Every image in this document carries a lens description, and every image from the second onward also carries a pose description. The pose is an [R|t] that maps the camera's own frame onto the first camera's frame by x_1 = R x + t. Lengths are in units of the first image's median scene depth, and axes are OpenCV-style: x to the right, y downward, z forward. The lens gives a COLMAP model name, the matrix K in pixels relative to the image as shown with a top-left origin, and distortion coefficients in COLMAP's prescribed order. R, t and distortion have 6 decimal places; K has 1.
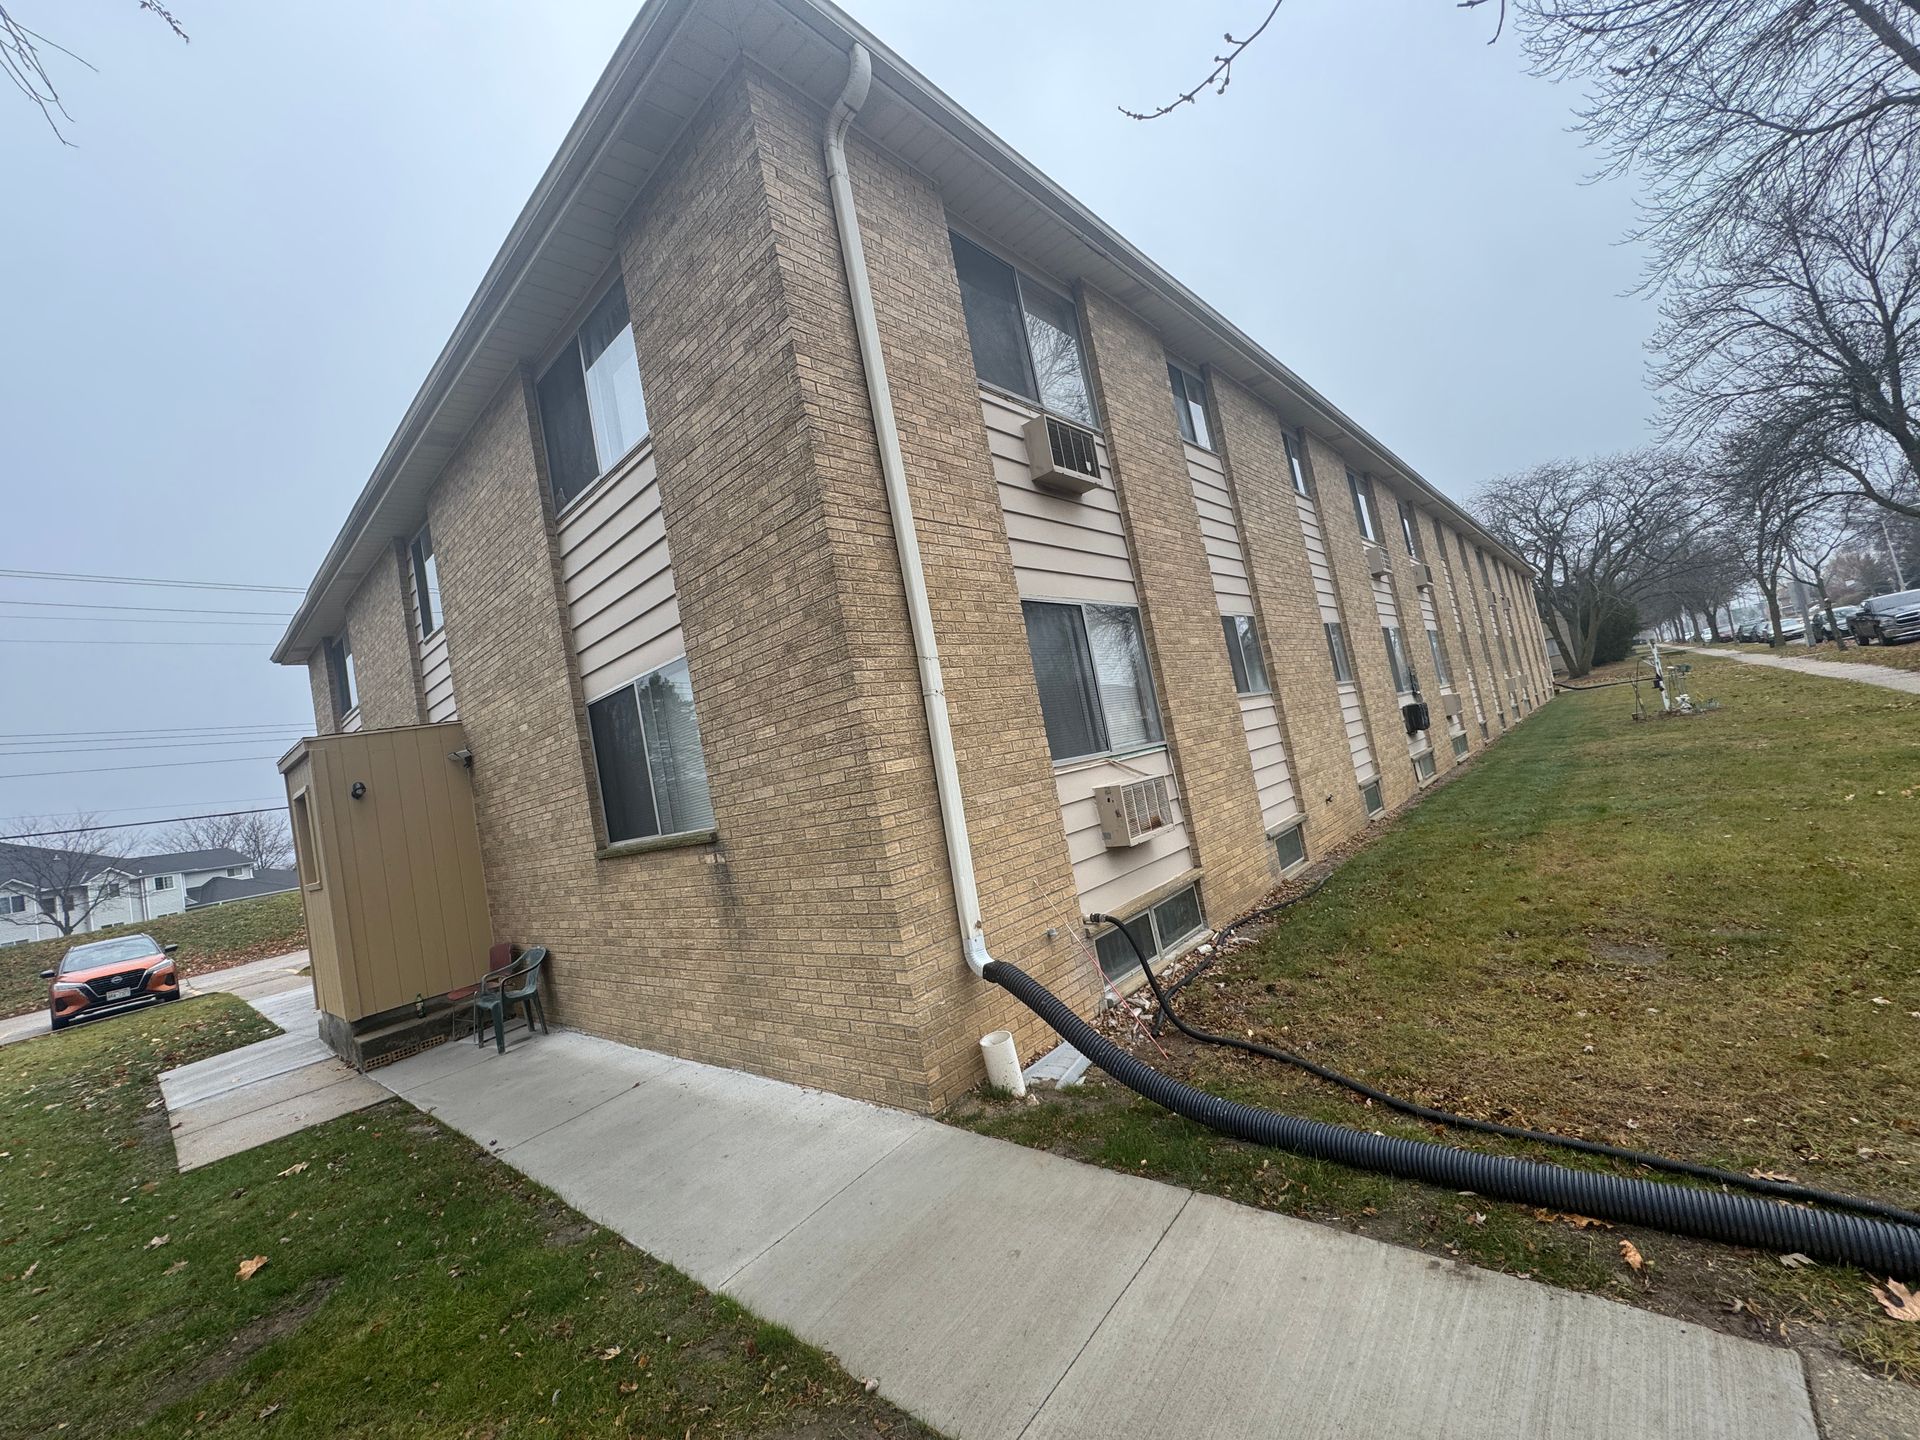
lens RADIAL K [[770.5, 0, 960.0], [0, 770.5, 720.0], [0, 0, 1]] dist [-0.002286, -0.000104]
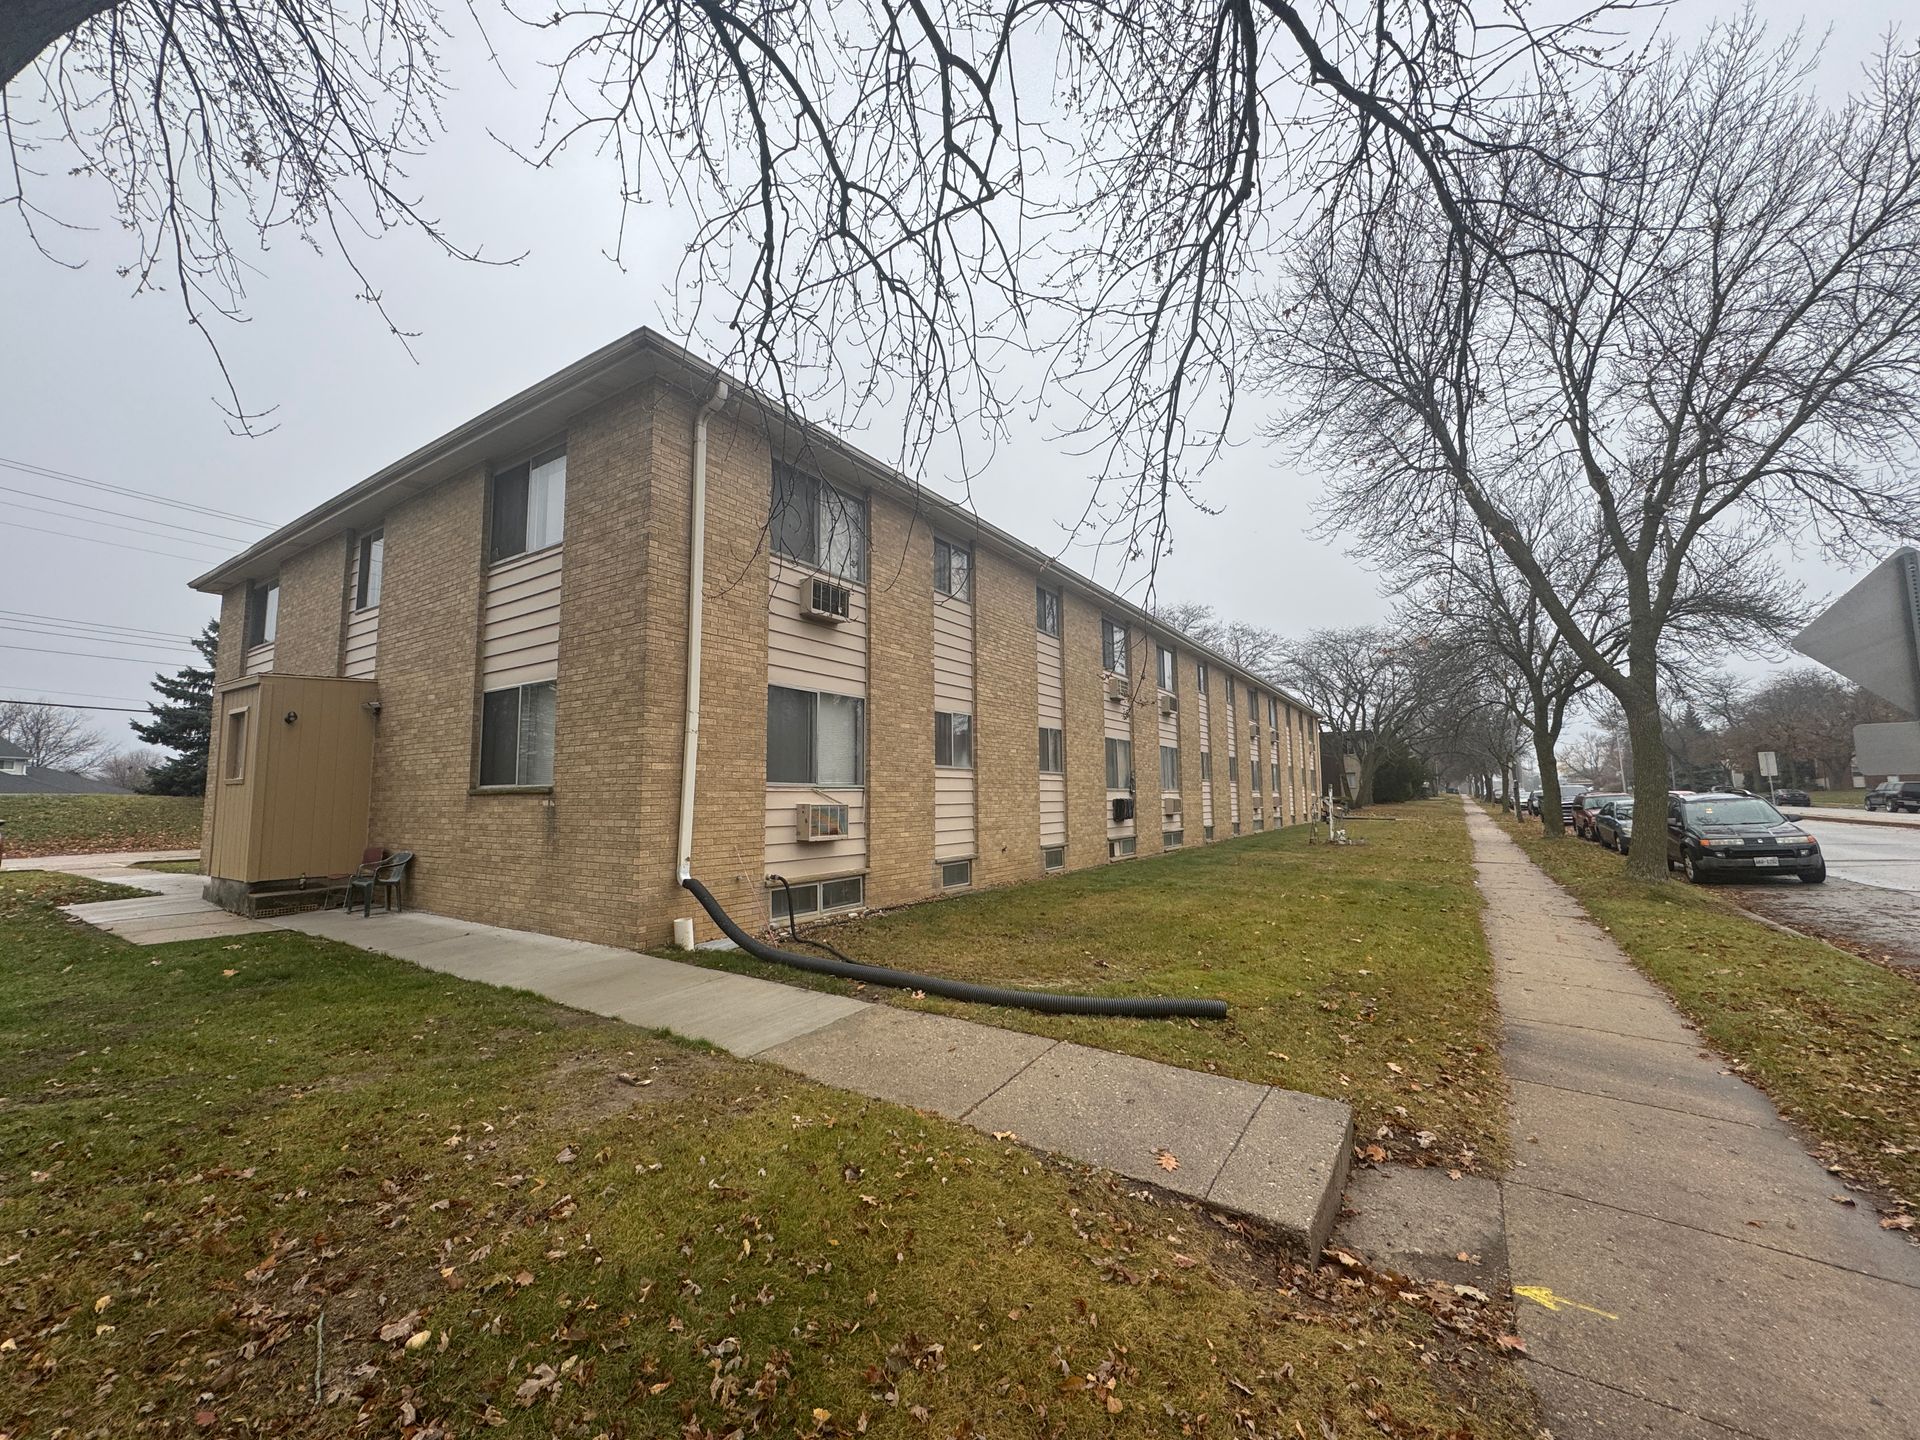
lens RADIAL K [[770.5, 0, 960.0], [0, 770.5, 720.0], [0, 0, 1]] dist [-0.002286, -0.000104]
pose [[0.972953, 0.189813, 0.131656, 0.251412], [-0.183118, 0.981176, -0.061333, -0.048460], [-0.140820, 0.035566, 0.989396, -0.664824]]
